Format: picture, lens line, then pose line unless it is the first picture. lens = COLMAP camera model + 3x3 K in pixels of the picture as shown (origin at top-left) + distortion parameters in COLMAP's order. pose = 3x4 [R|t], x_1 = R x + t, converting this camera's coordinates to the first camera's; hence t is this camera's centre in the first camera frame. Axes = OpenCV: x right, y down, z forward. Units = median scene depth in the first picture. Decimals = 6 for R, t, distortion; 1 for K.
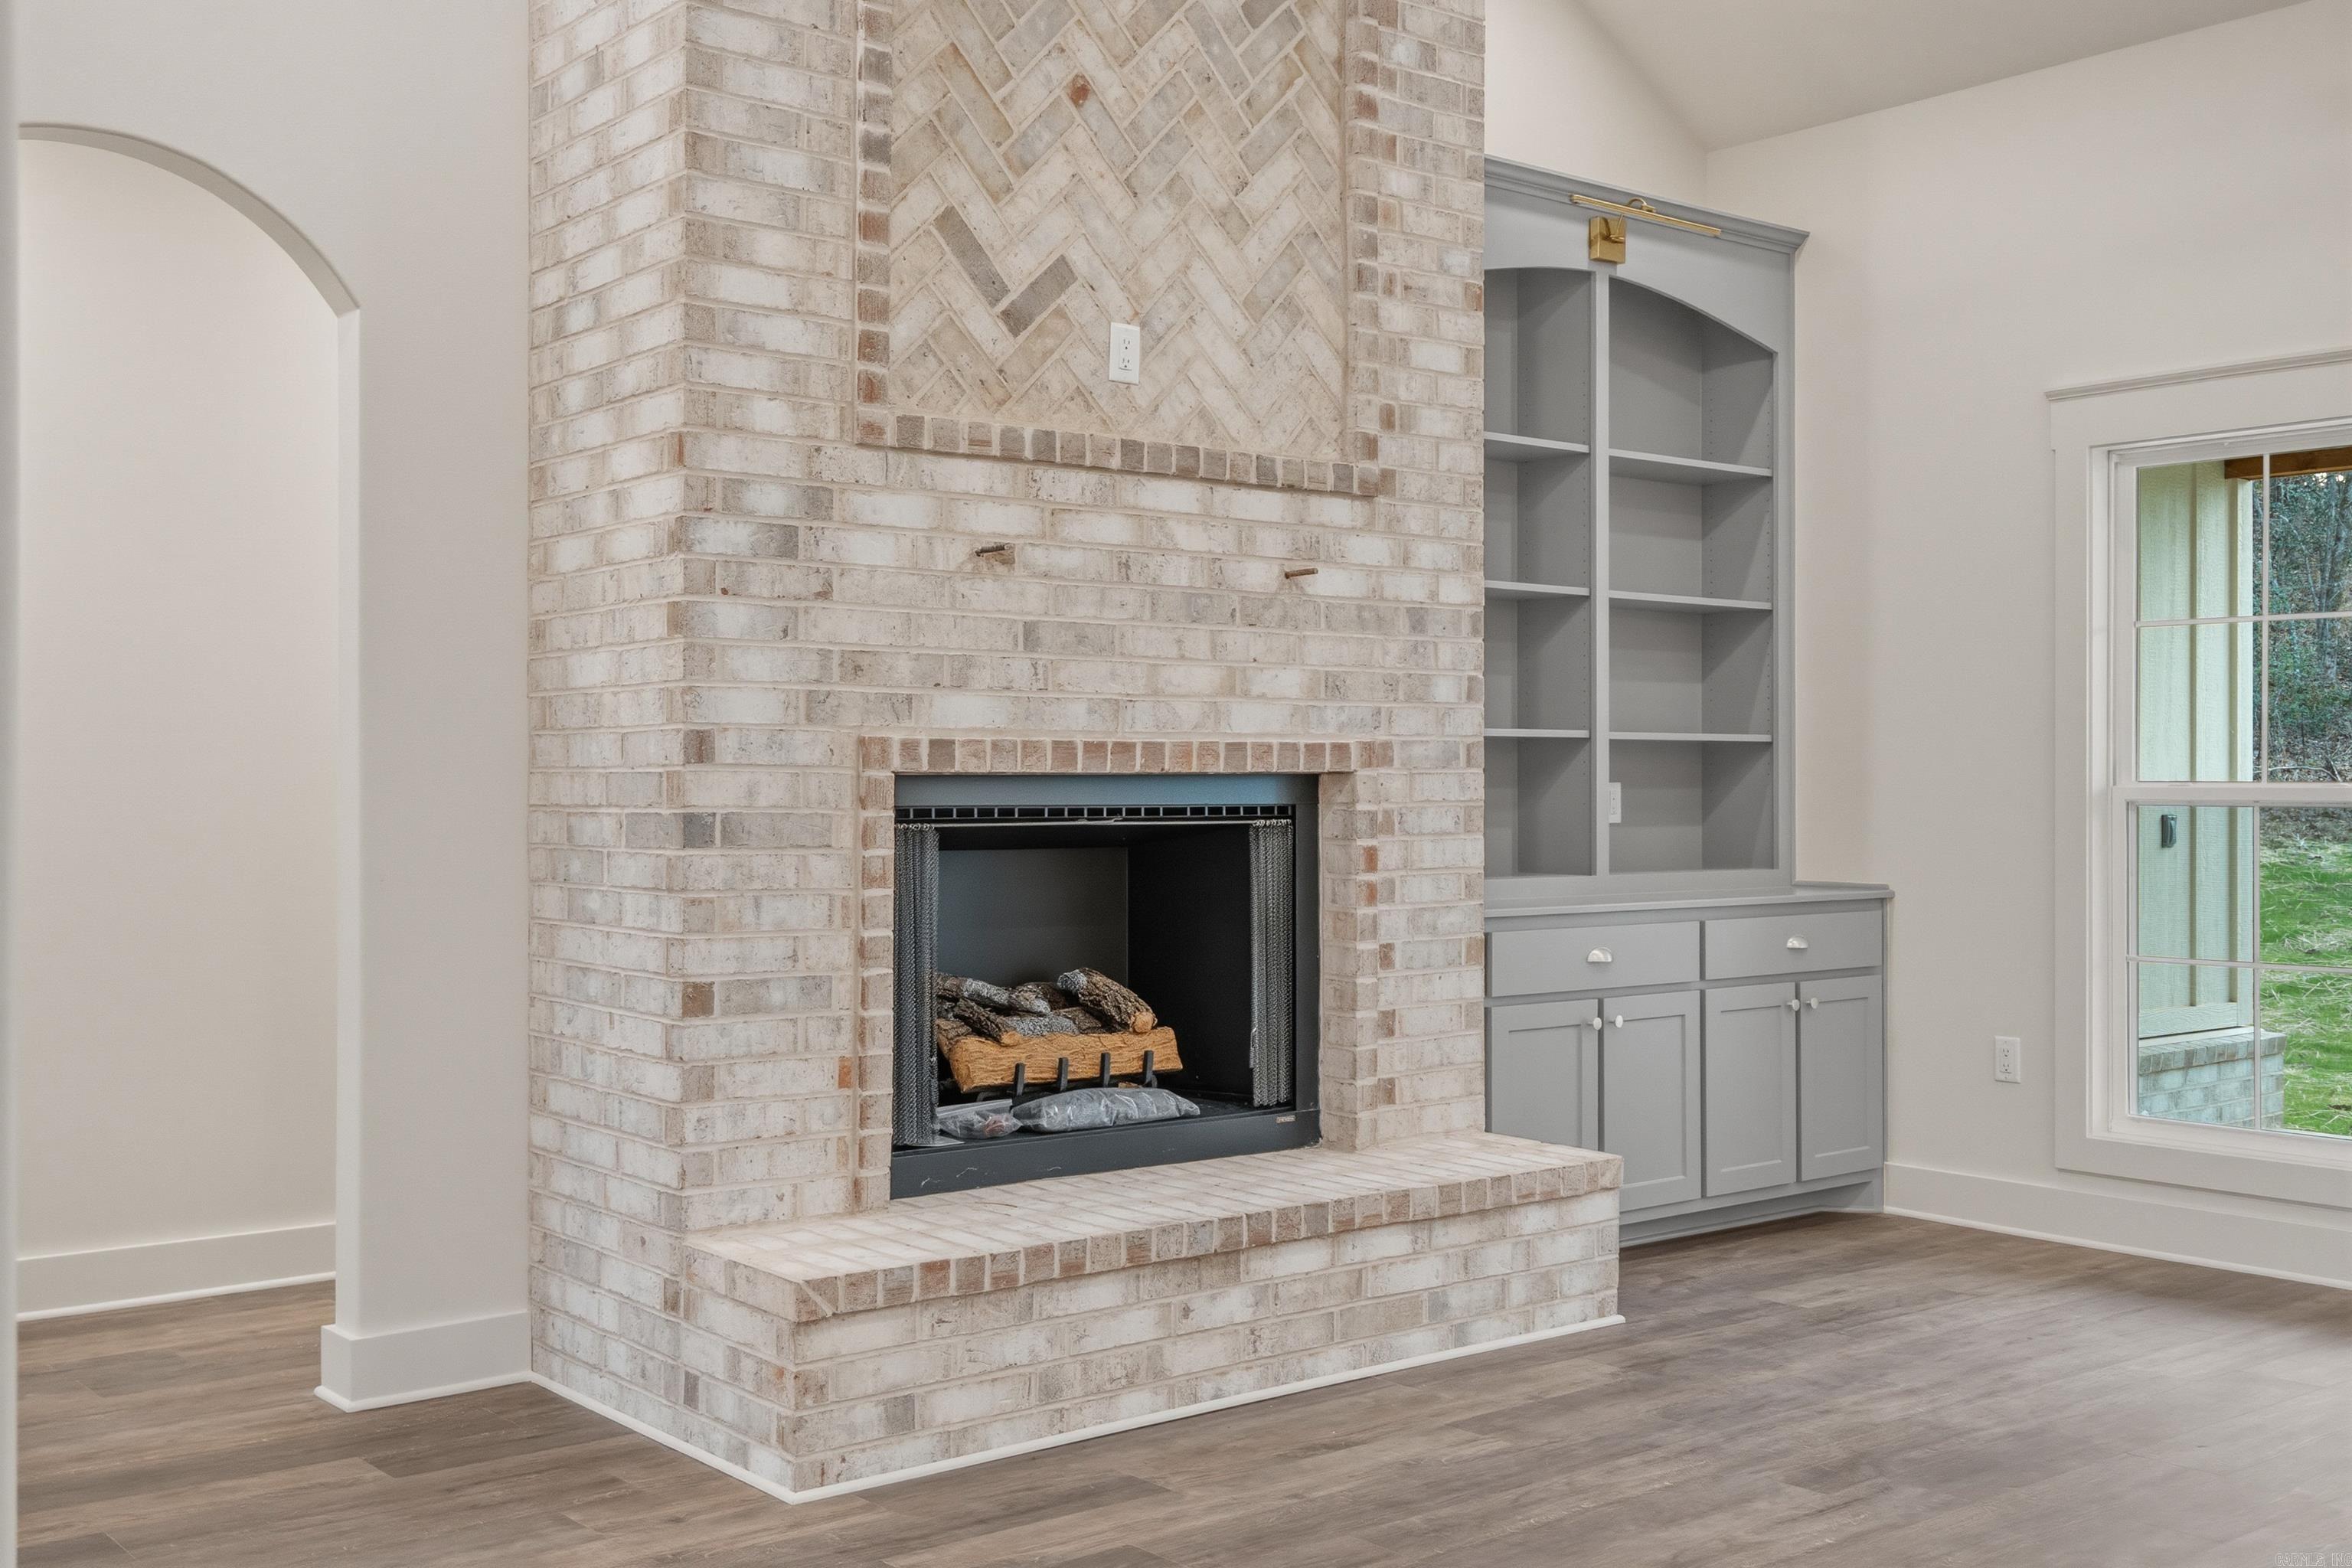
lens RADIAL K [[2428.6, 0, 1174.5], [0, 2428.6, 793.8], [0, 0, 1]] dist [0.026918, 0.000000]
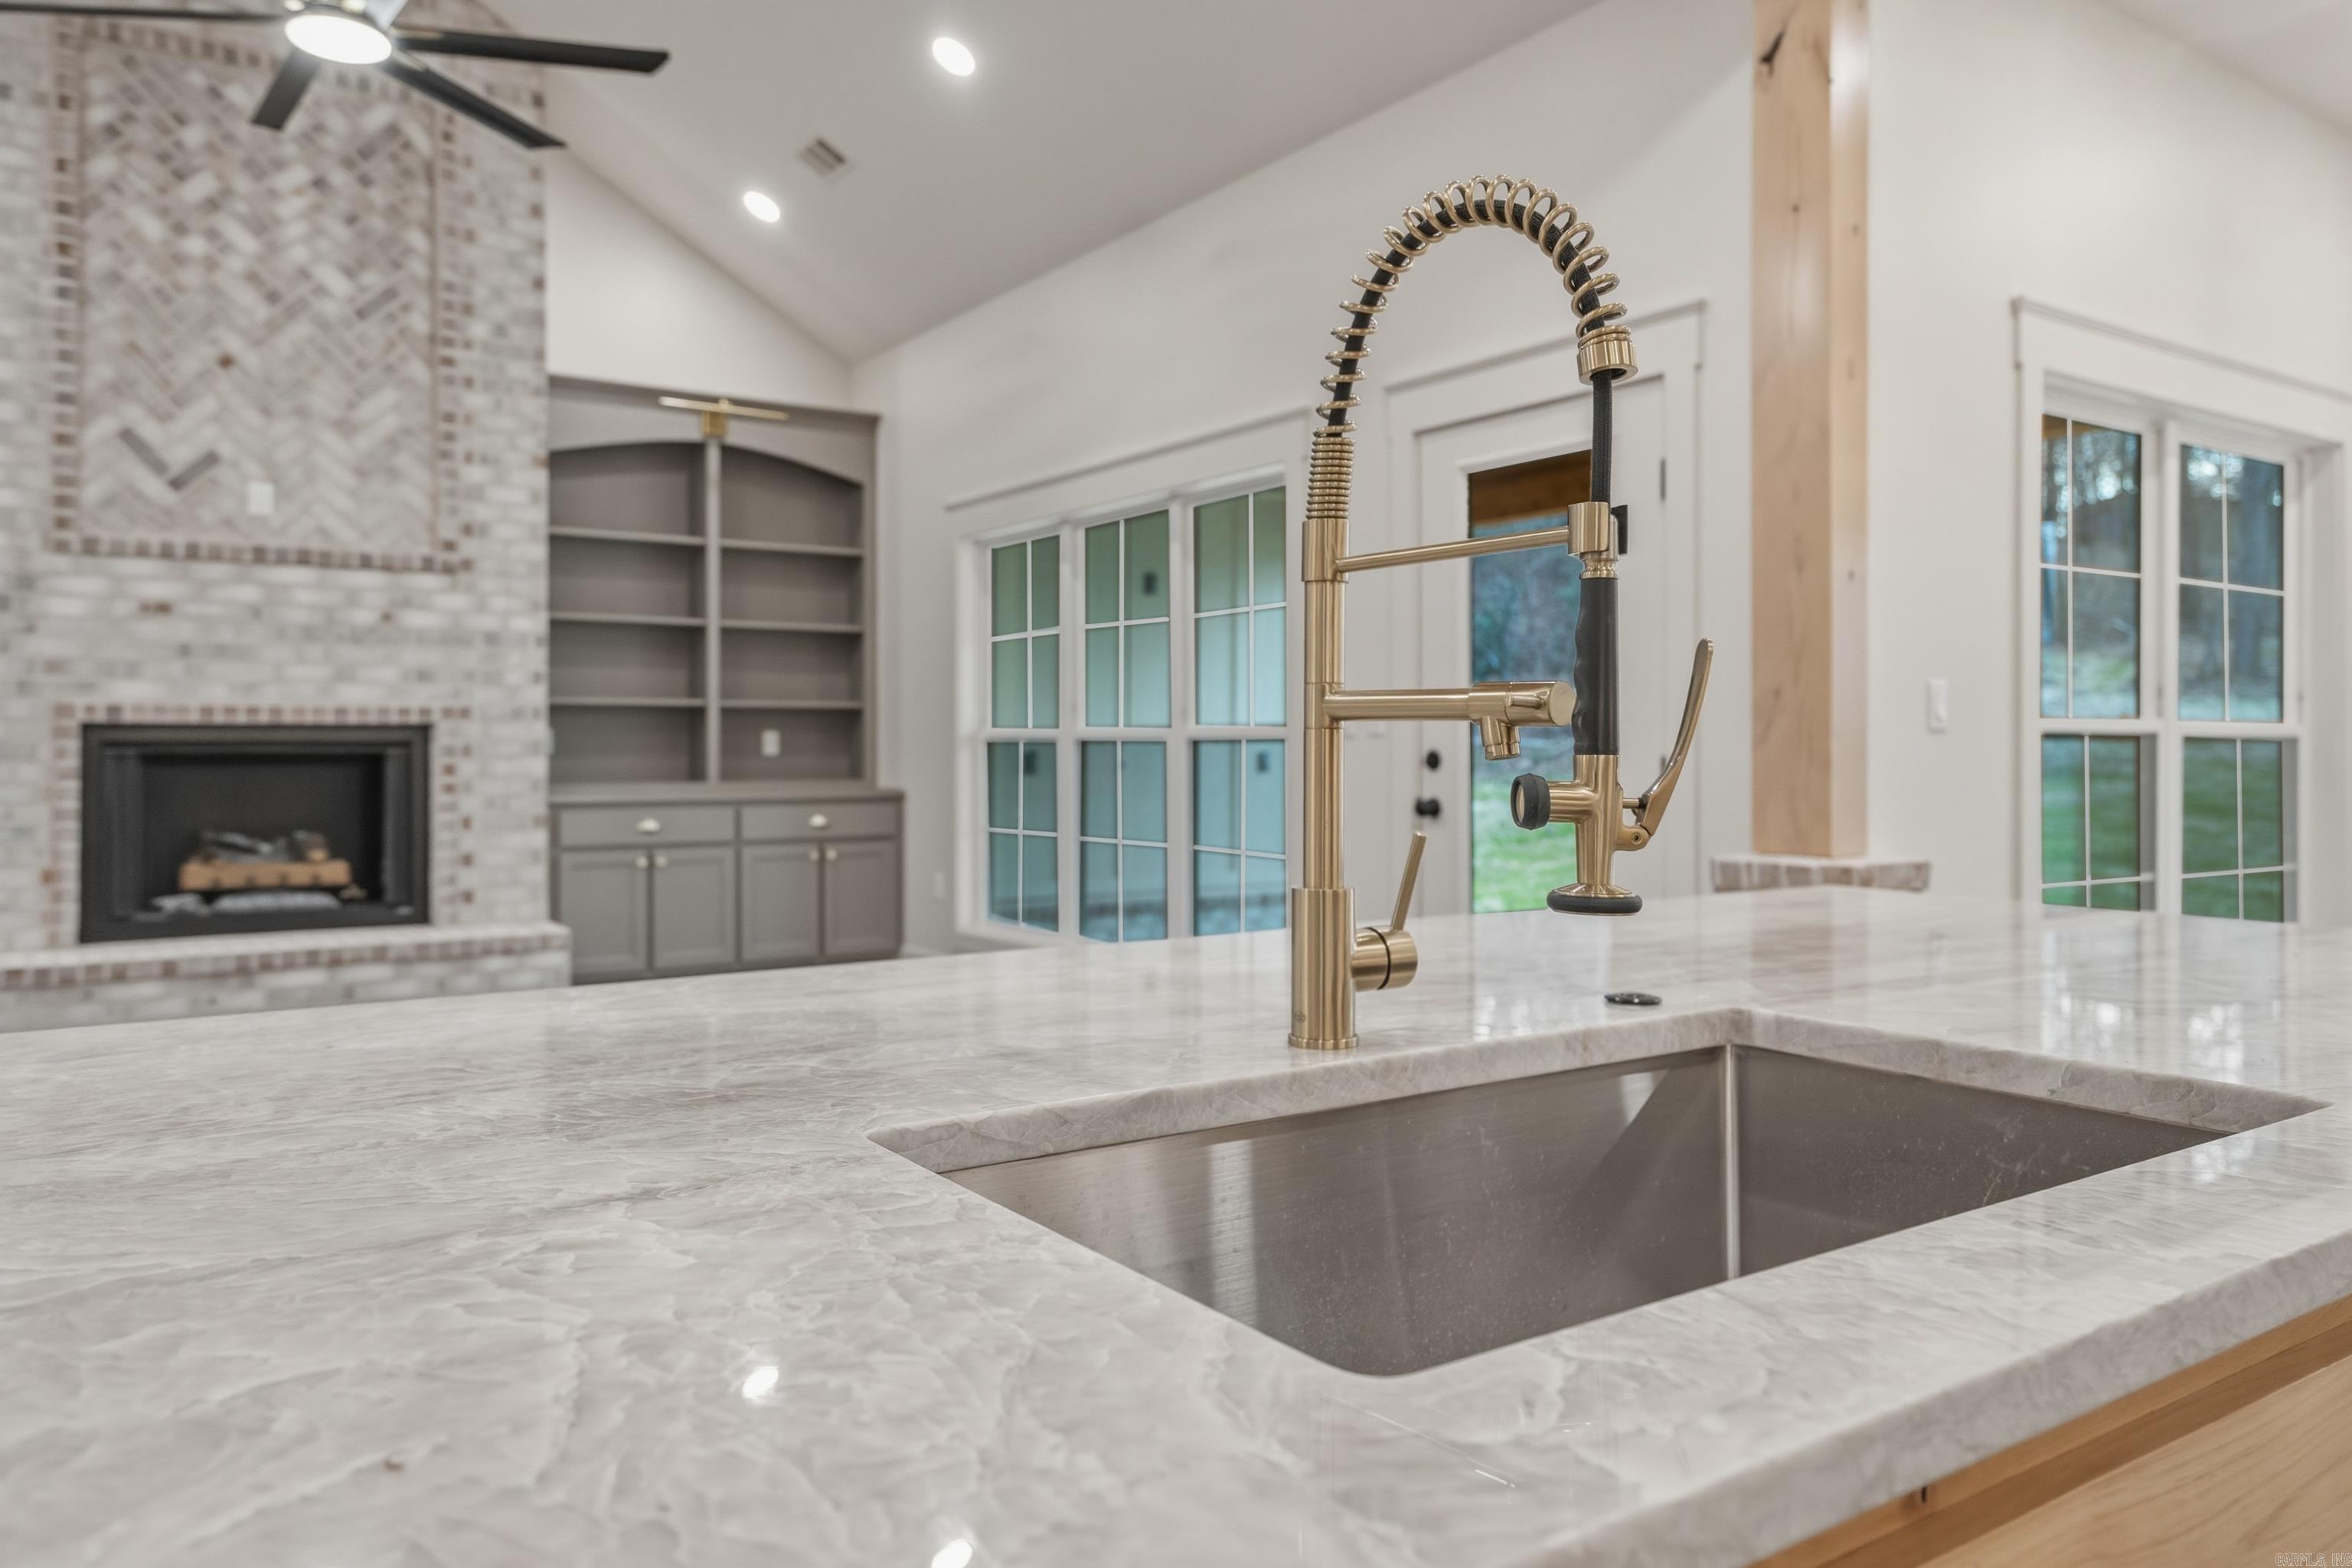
lens RADIAL K [[1588.9, 0, 1178.2], [0, 1588.9, 771.9], [0, 0, 1]] dist [-0.003775, -0.003690]
pose [[0.995375, -0.003406, -0.096002, 0.779173], [0.004136, 0.999964, 0.007407, 0.022592], [0.095973, -0.007770, 0.995354, -0.149537]]
